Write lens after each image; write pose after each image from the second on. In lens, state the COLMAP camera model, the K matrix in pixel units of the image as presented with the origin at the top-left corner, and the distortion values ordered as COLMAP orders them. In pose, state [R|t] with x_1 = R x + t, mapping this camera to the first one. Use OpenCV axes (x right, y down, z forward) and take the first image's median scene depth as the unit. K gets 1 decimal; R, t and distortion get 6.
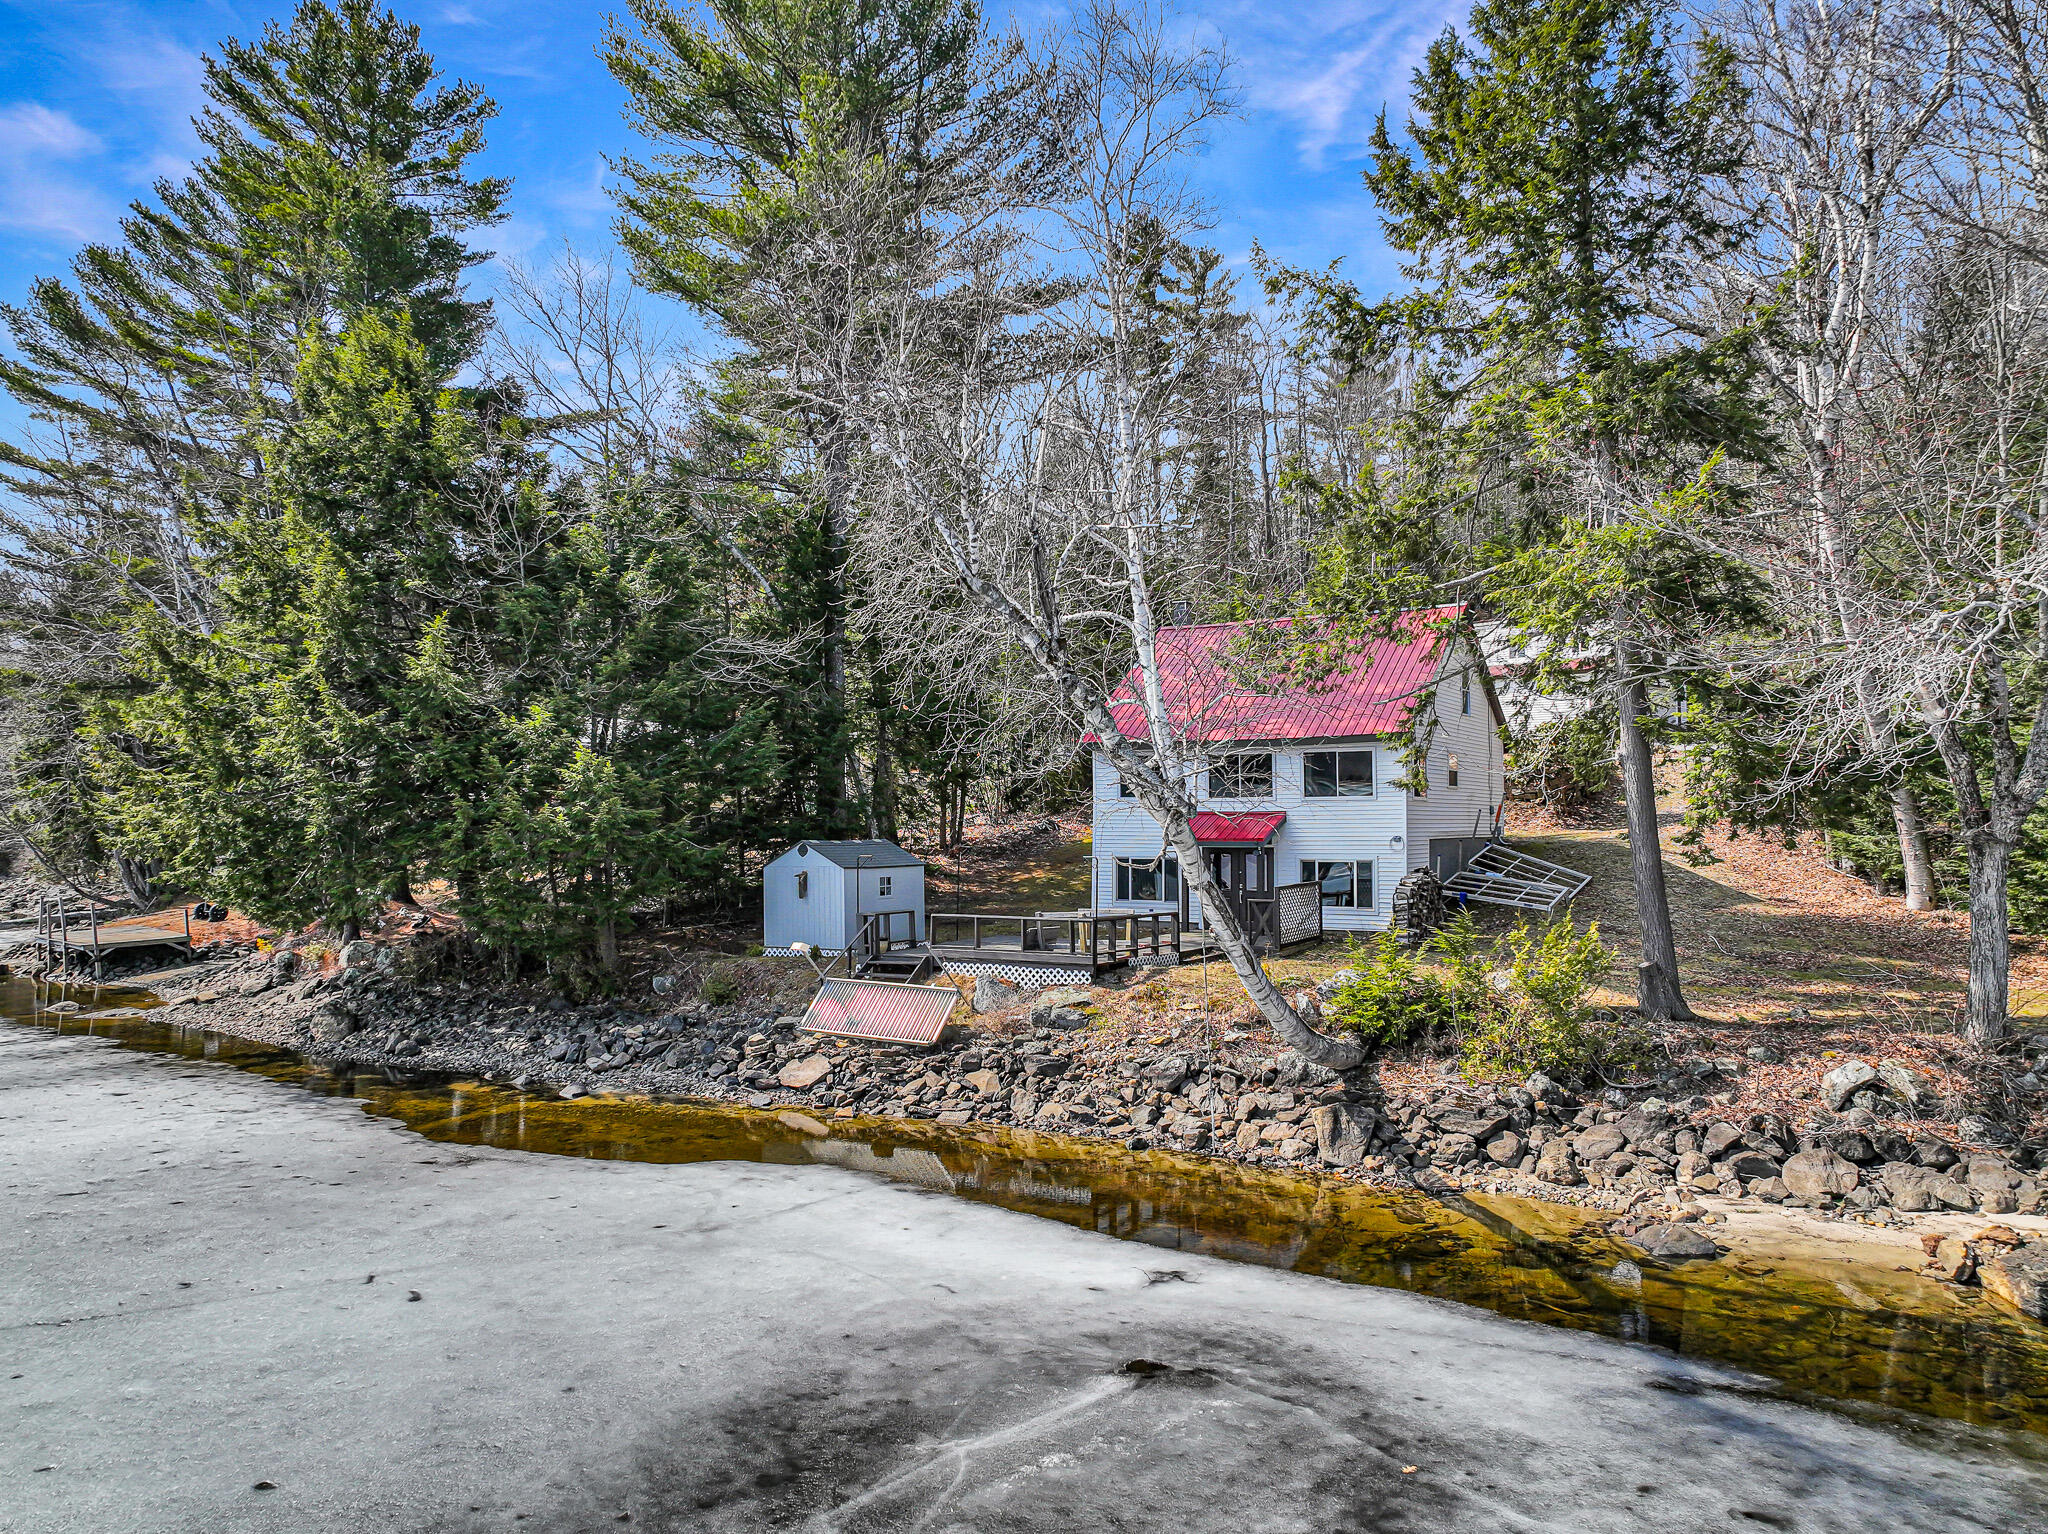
lens RADIAL K [[1455.2, 0, 1016.0], [0, 1455.2, 776.7], [0, 0, 1]] dist [0.008980, -0.003110]
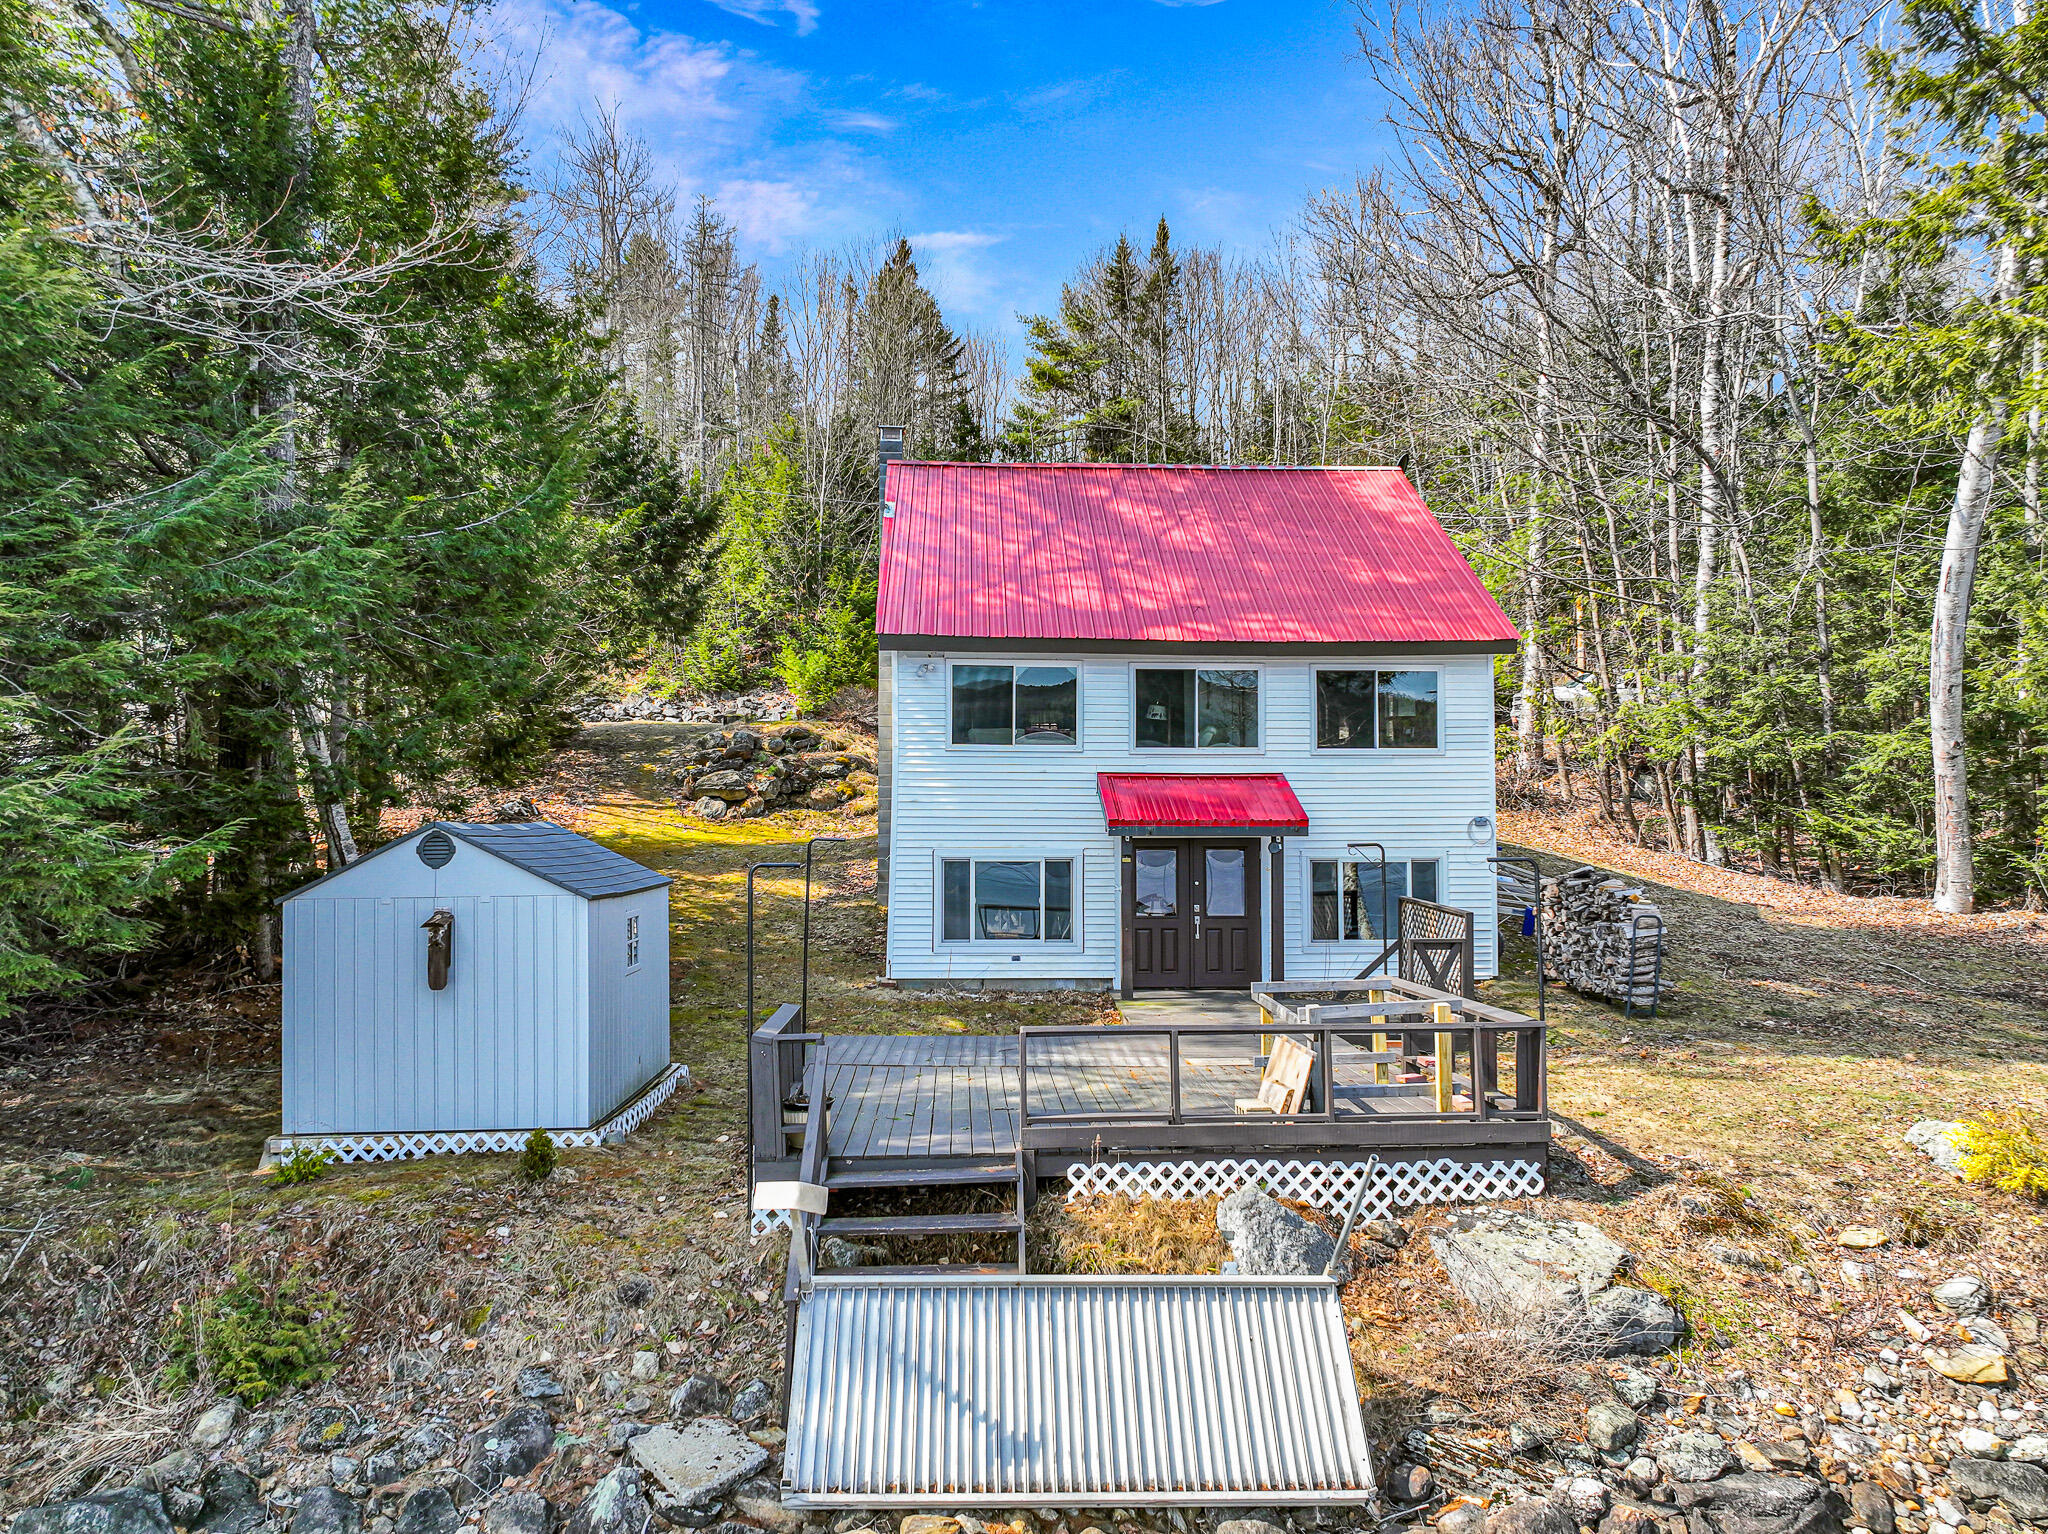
lens RADIAL K [[1455.2, 0, 1036.5], [0, 1455.2, 752.4], [0, 0, 1]] dist [0.008980, -0.003110]
pose [[0.823468, 0.026558, 0.566740, -0.404412], [-0.017233, 0.999614, -0.021803, 0.056169], [-0.567101, 0.008187, 0.823608, 1.119994]]
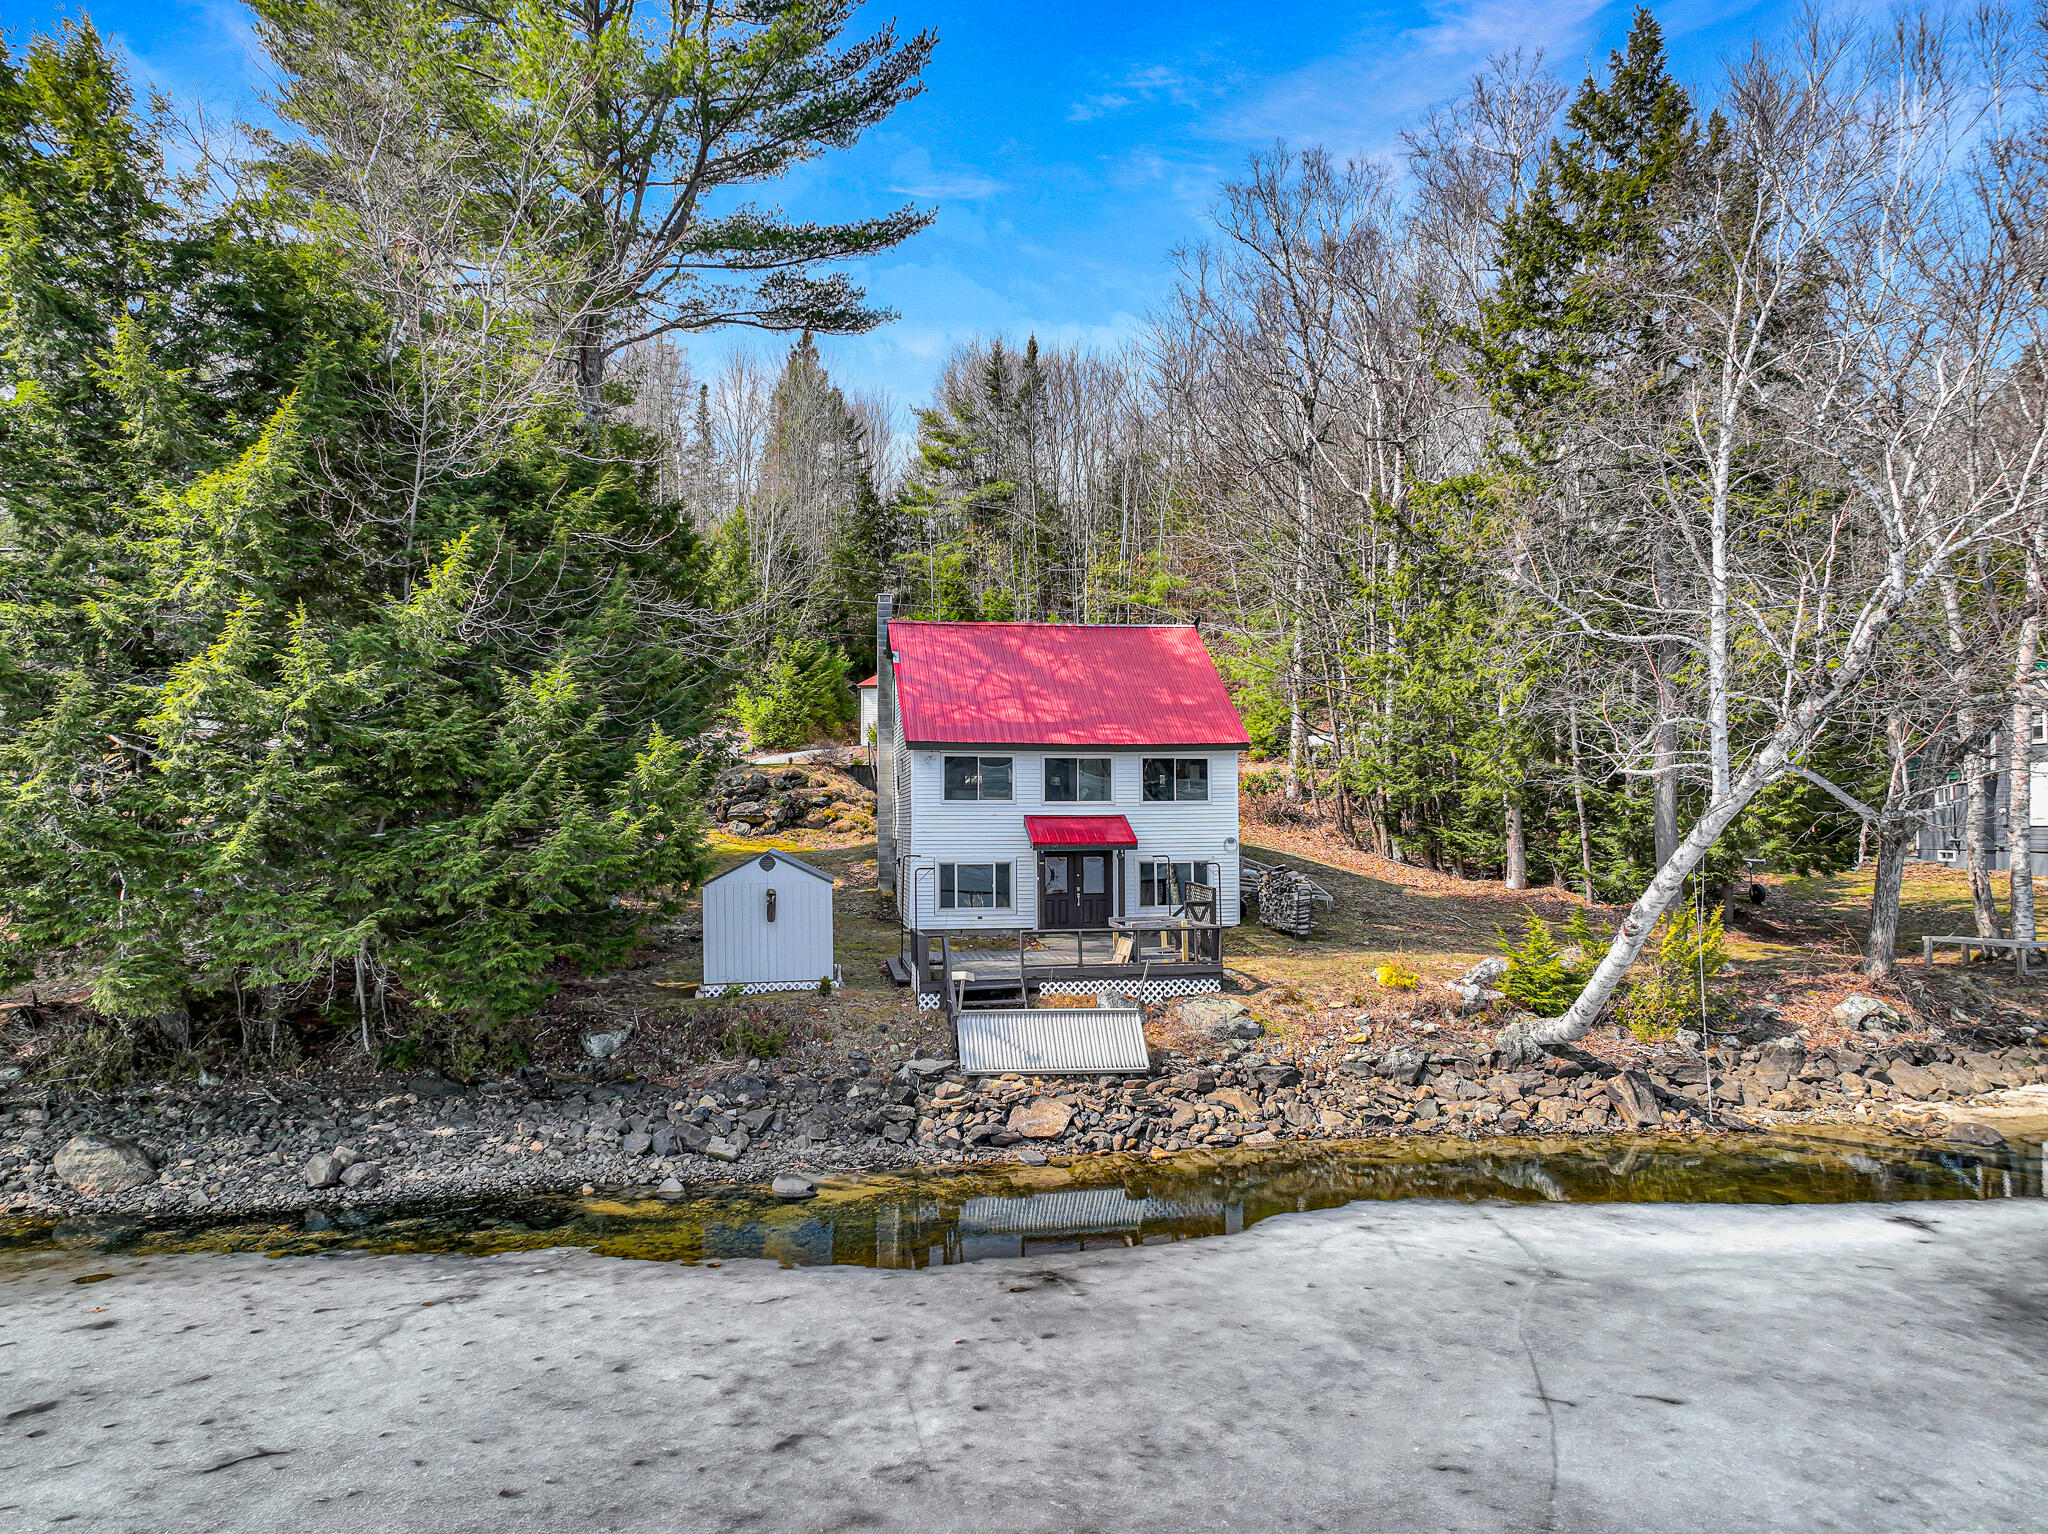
lens RADIAL K [[1455.2, 0, 1027.4], [0, 1455.2, 778.1], [0, 0, 1]] dist [0.008980, -0.003110]
pose [[0.766003, 0.012413, 0.642717, -1.009391], [-0.013571, 0.999903, -0.003137, 0.003271], [-0.642694, -0.006319, 0.766097, 0.481172]]
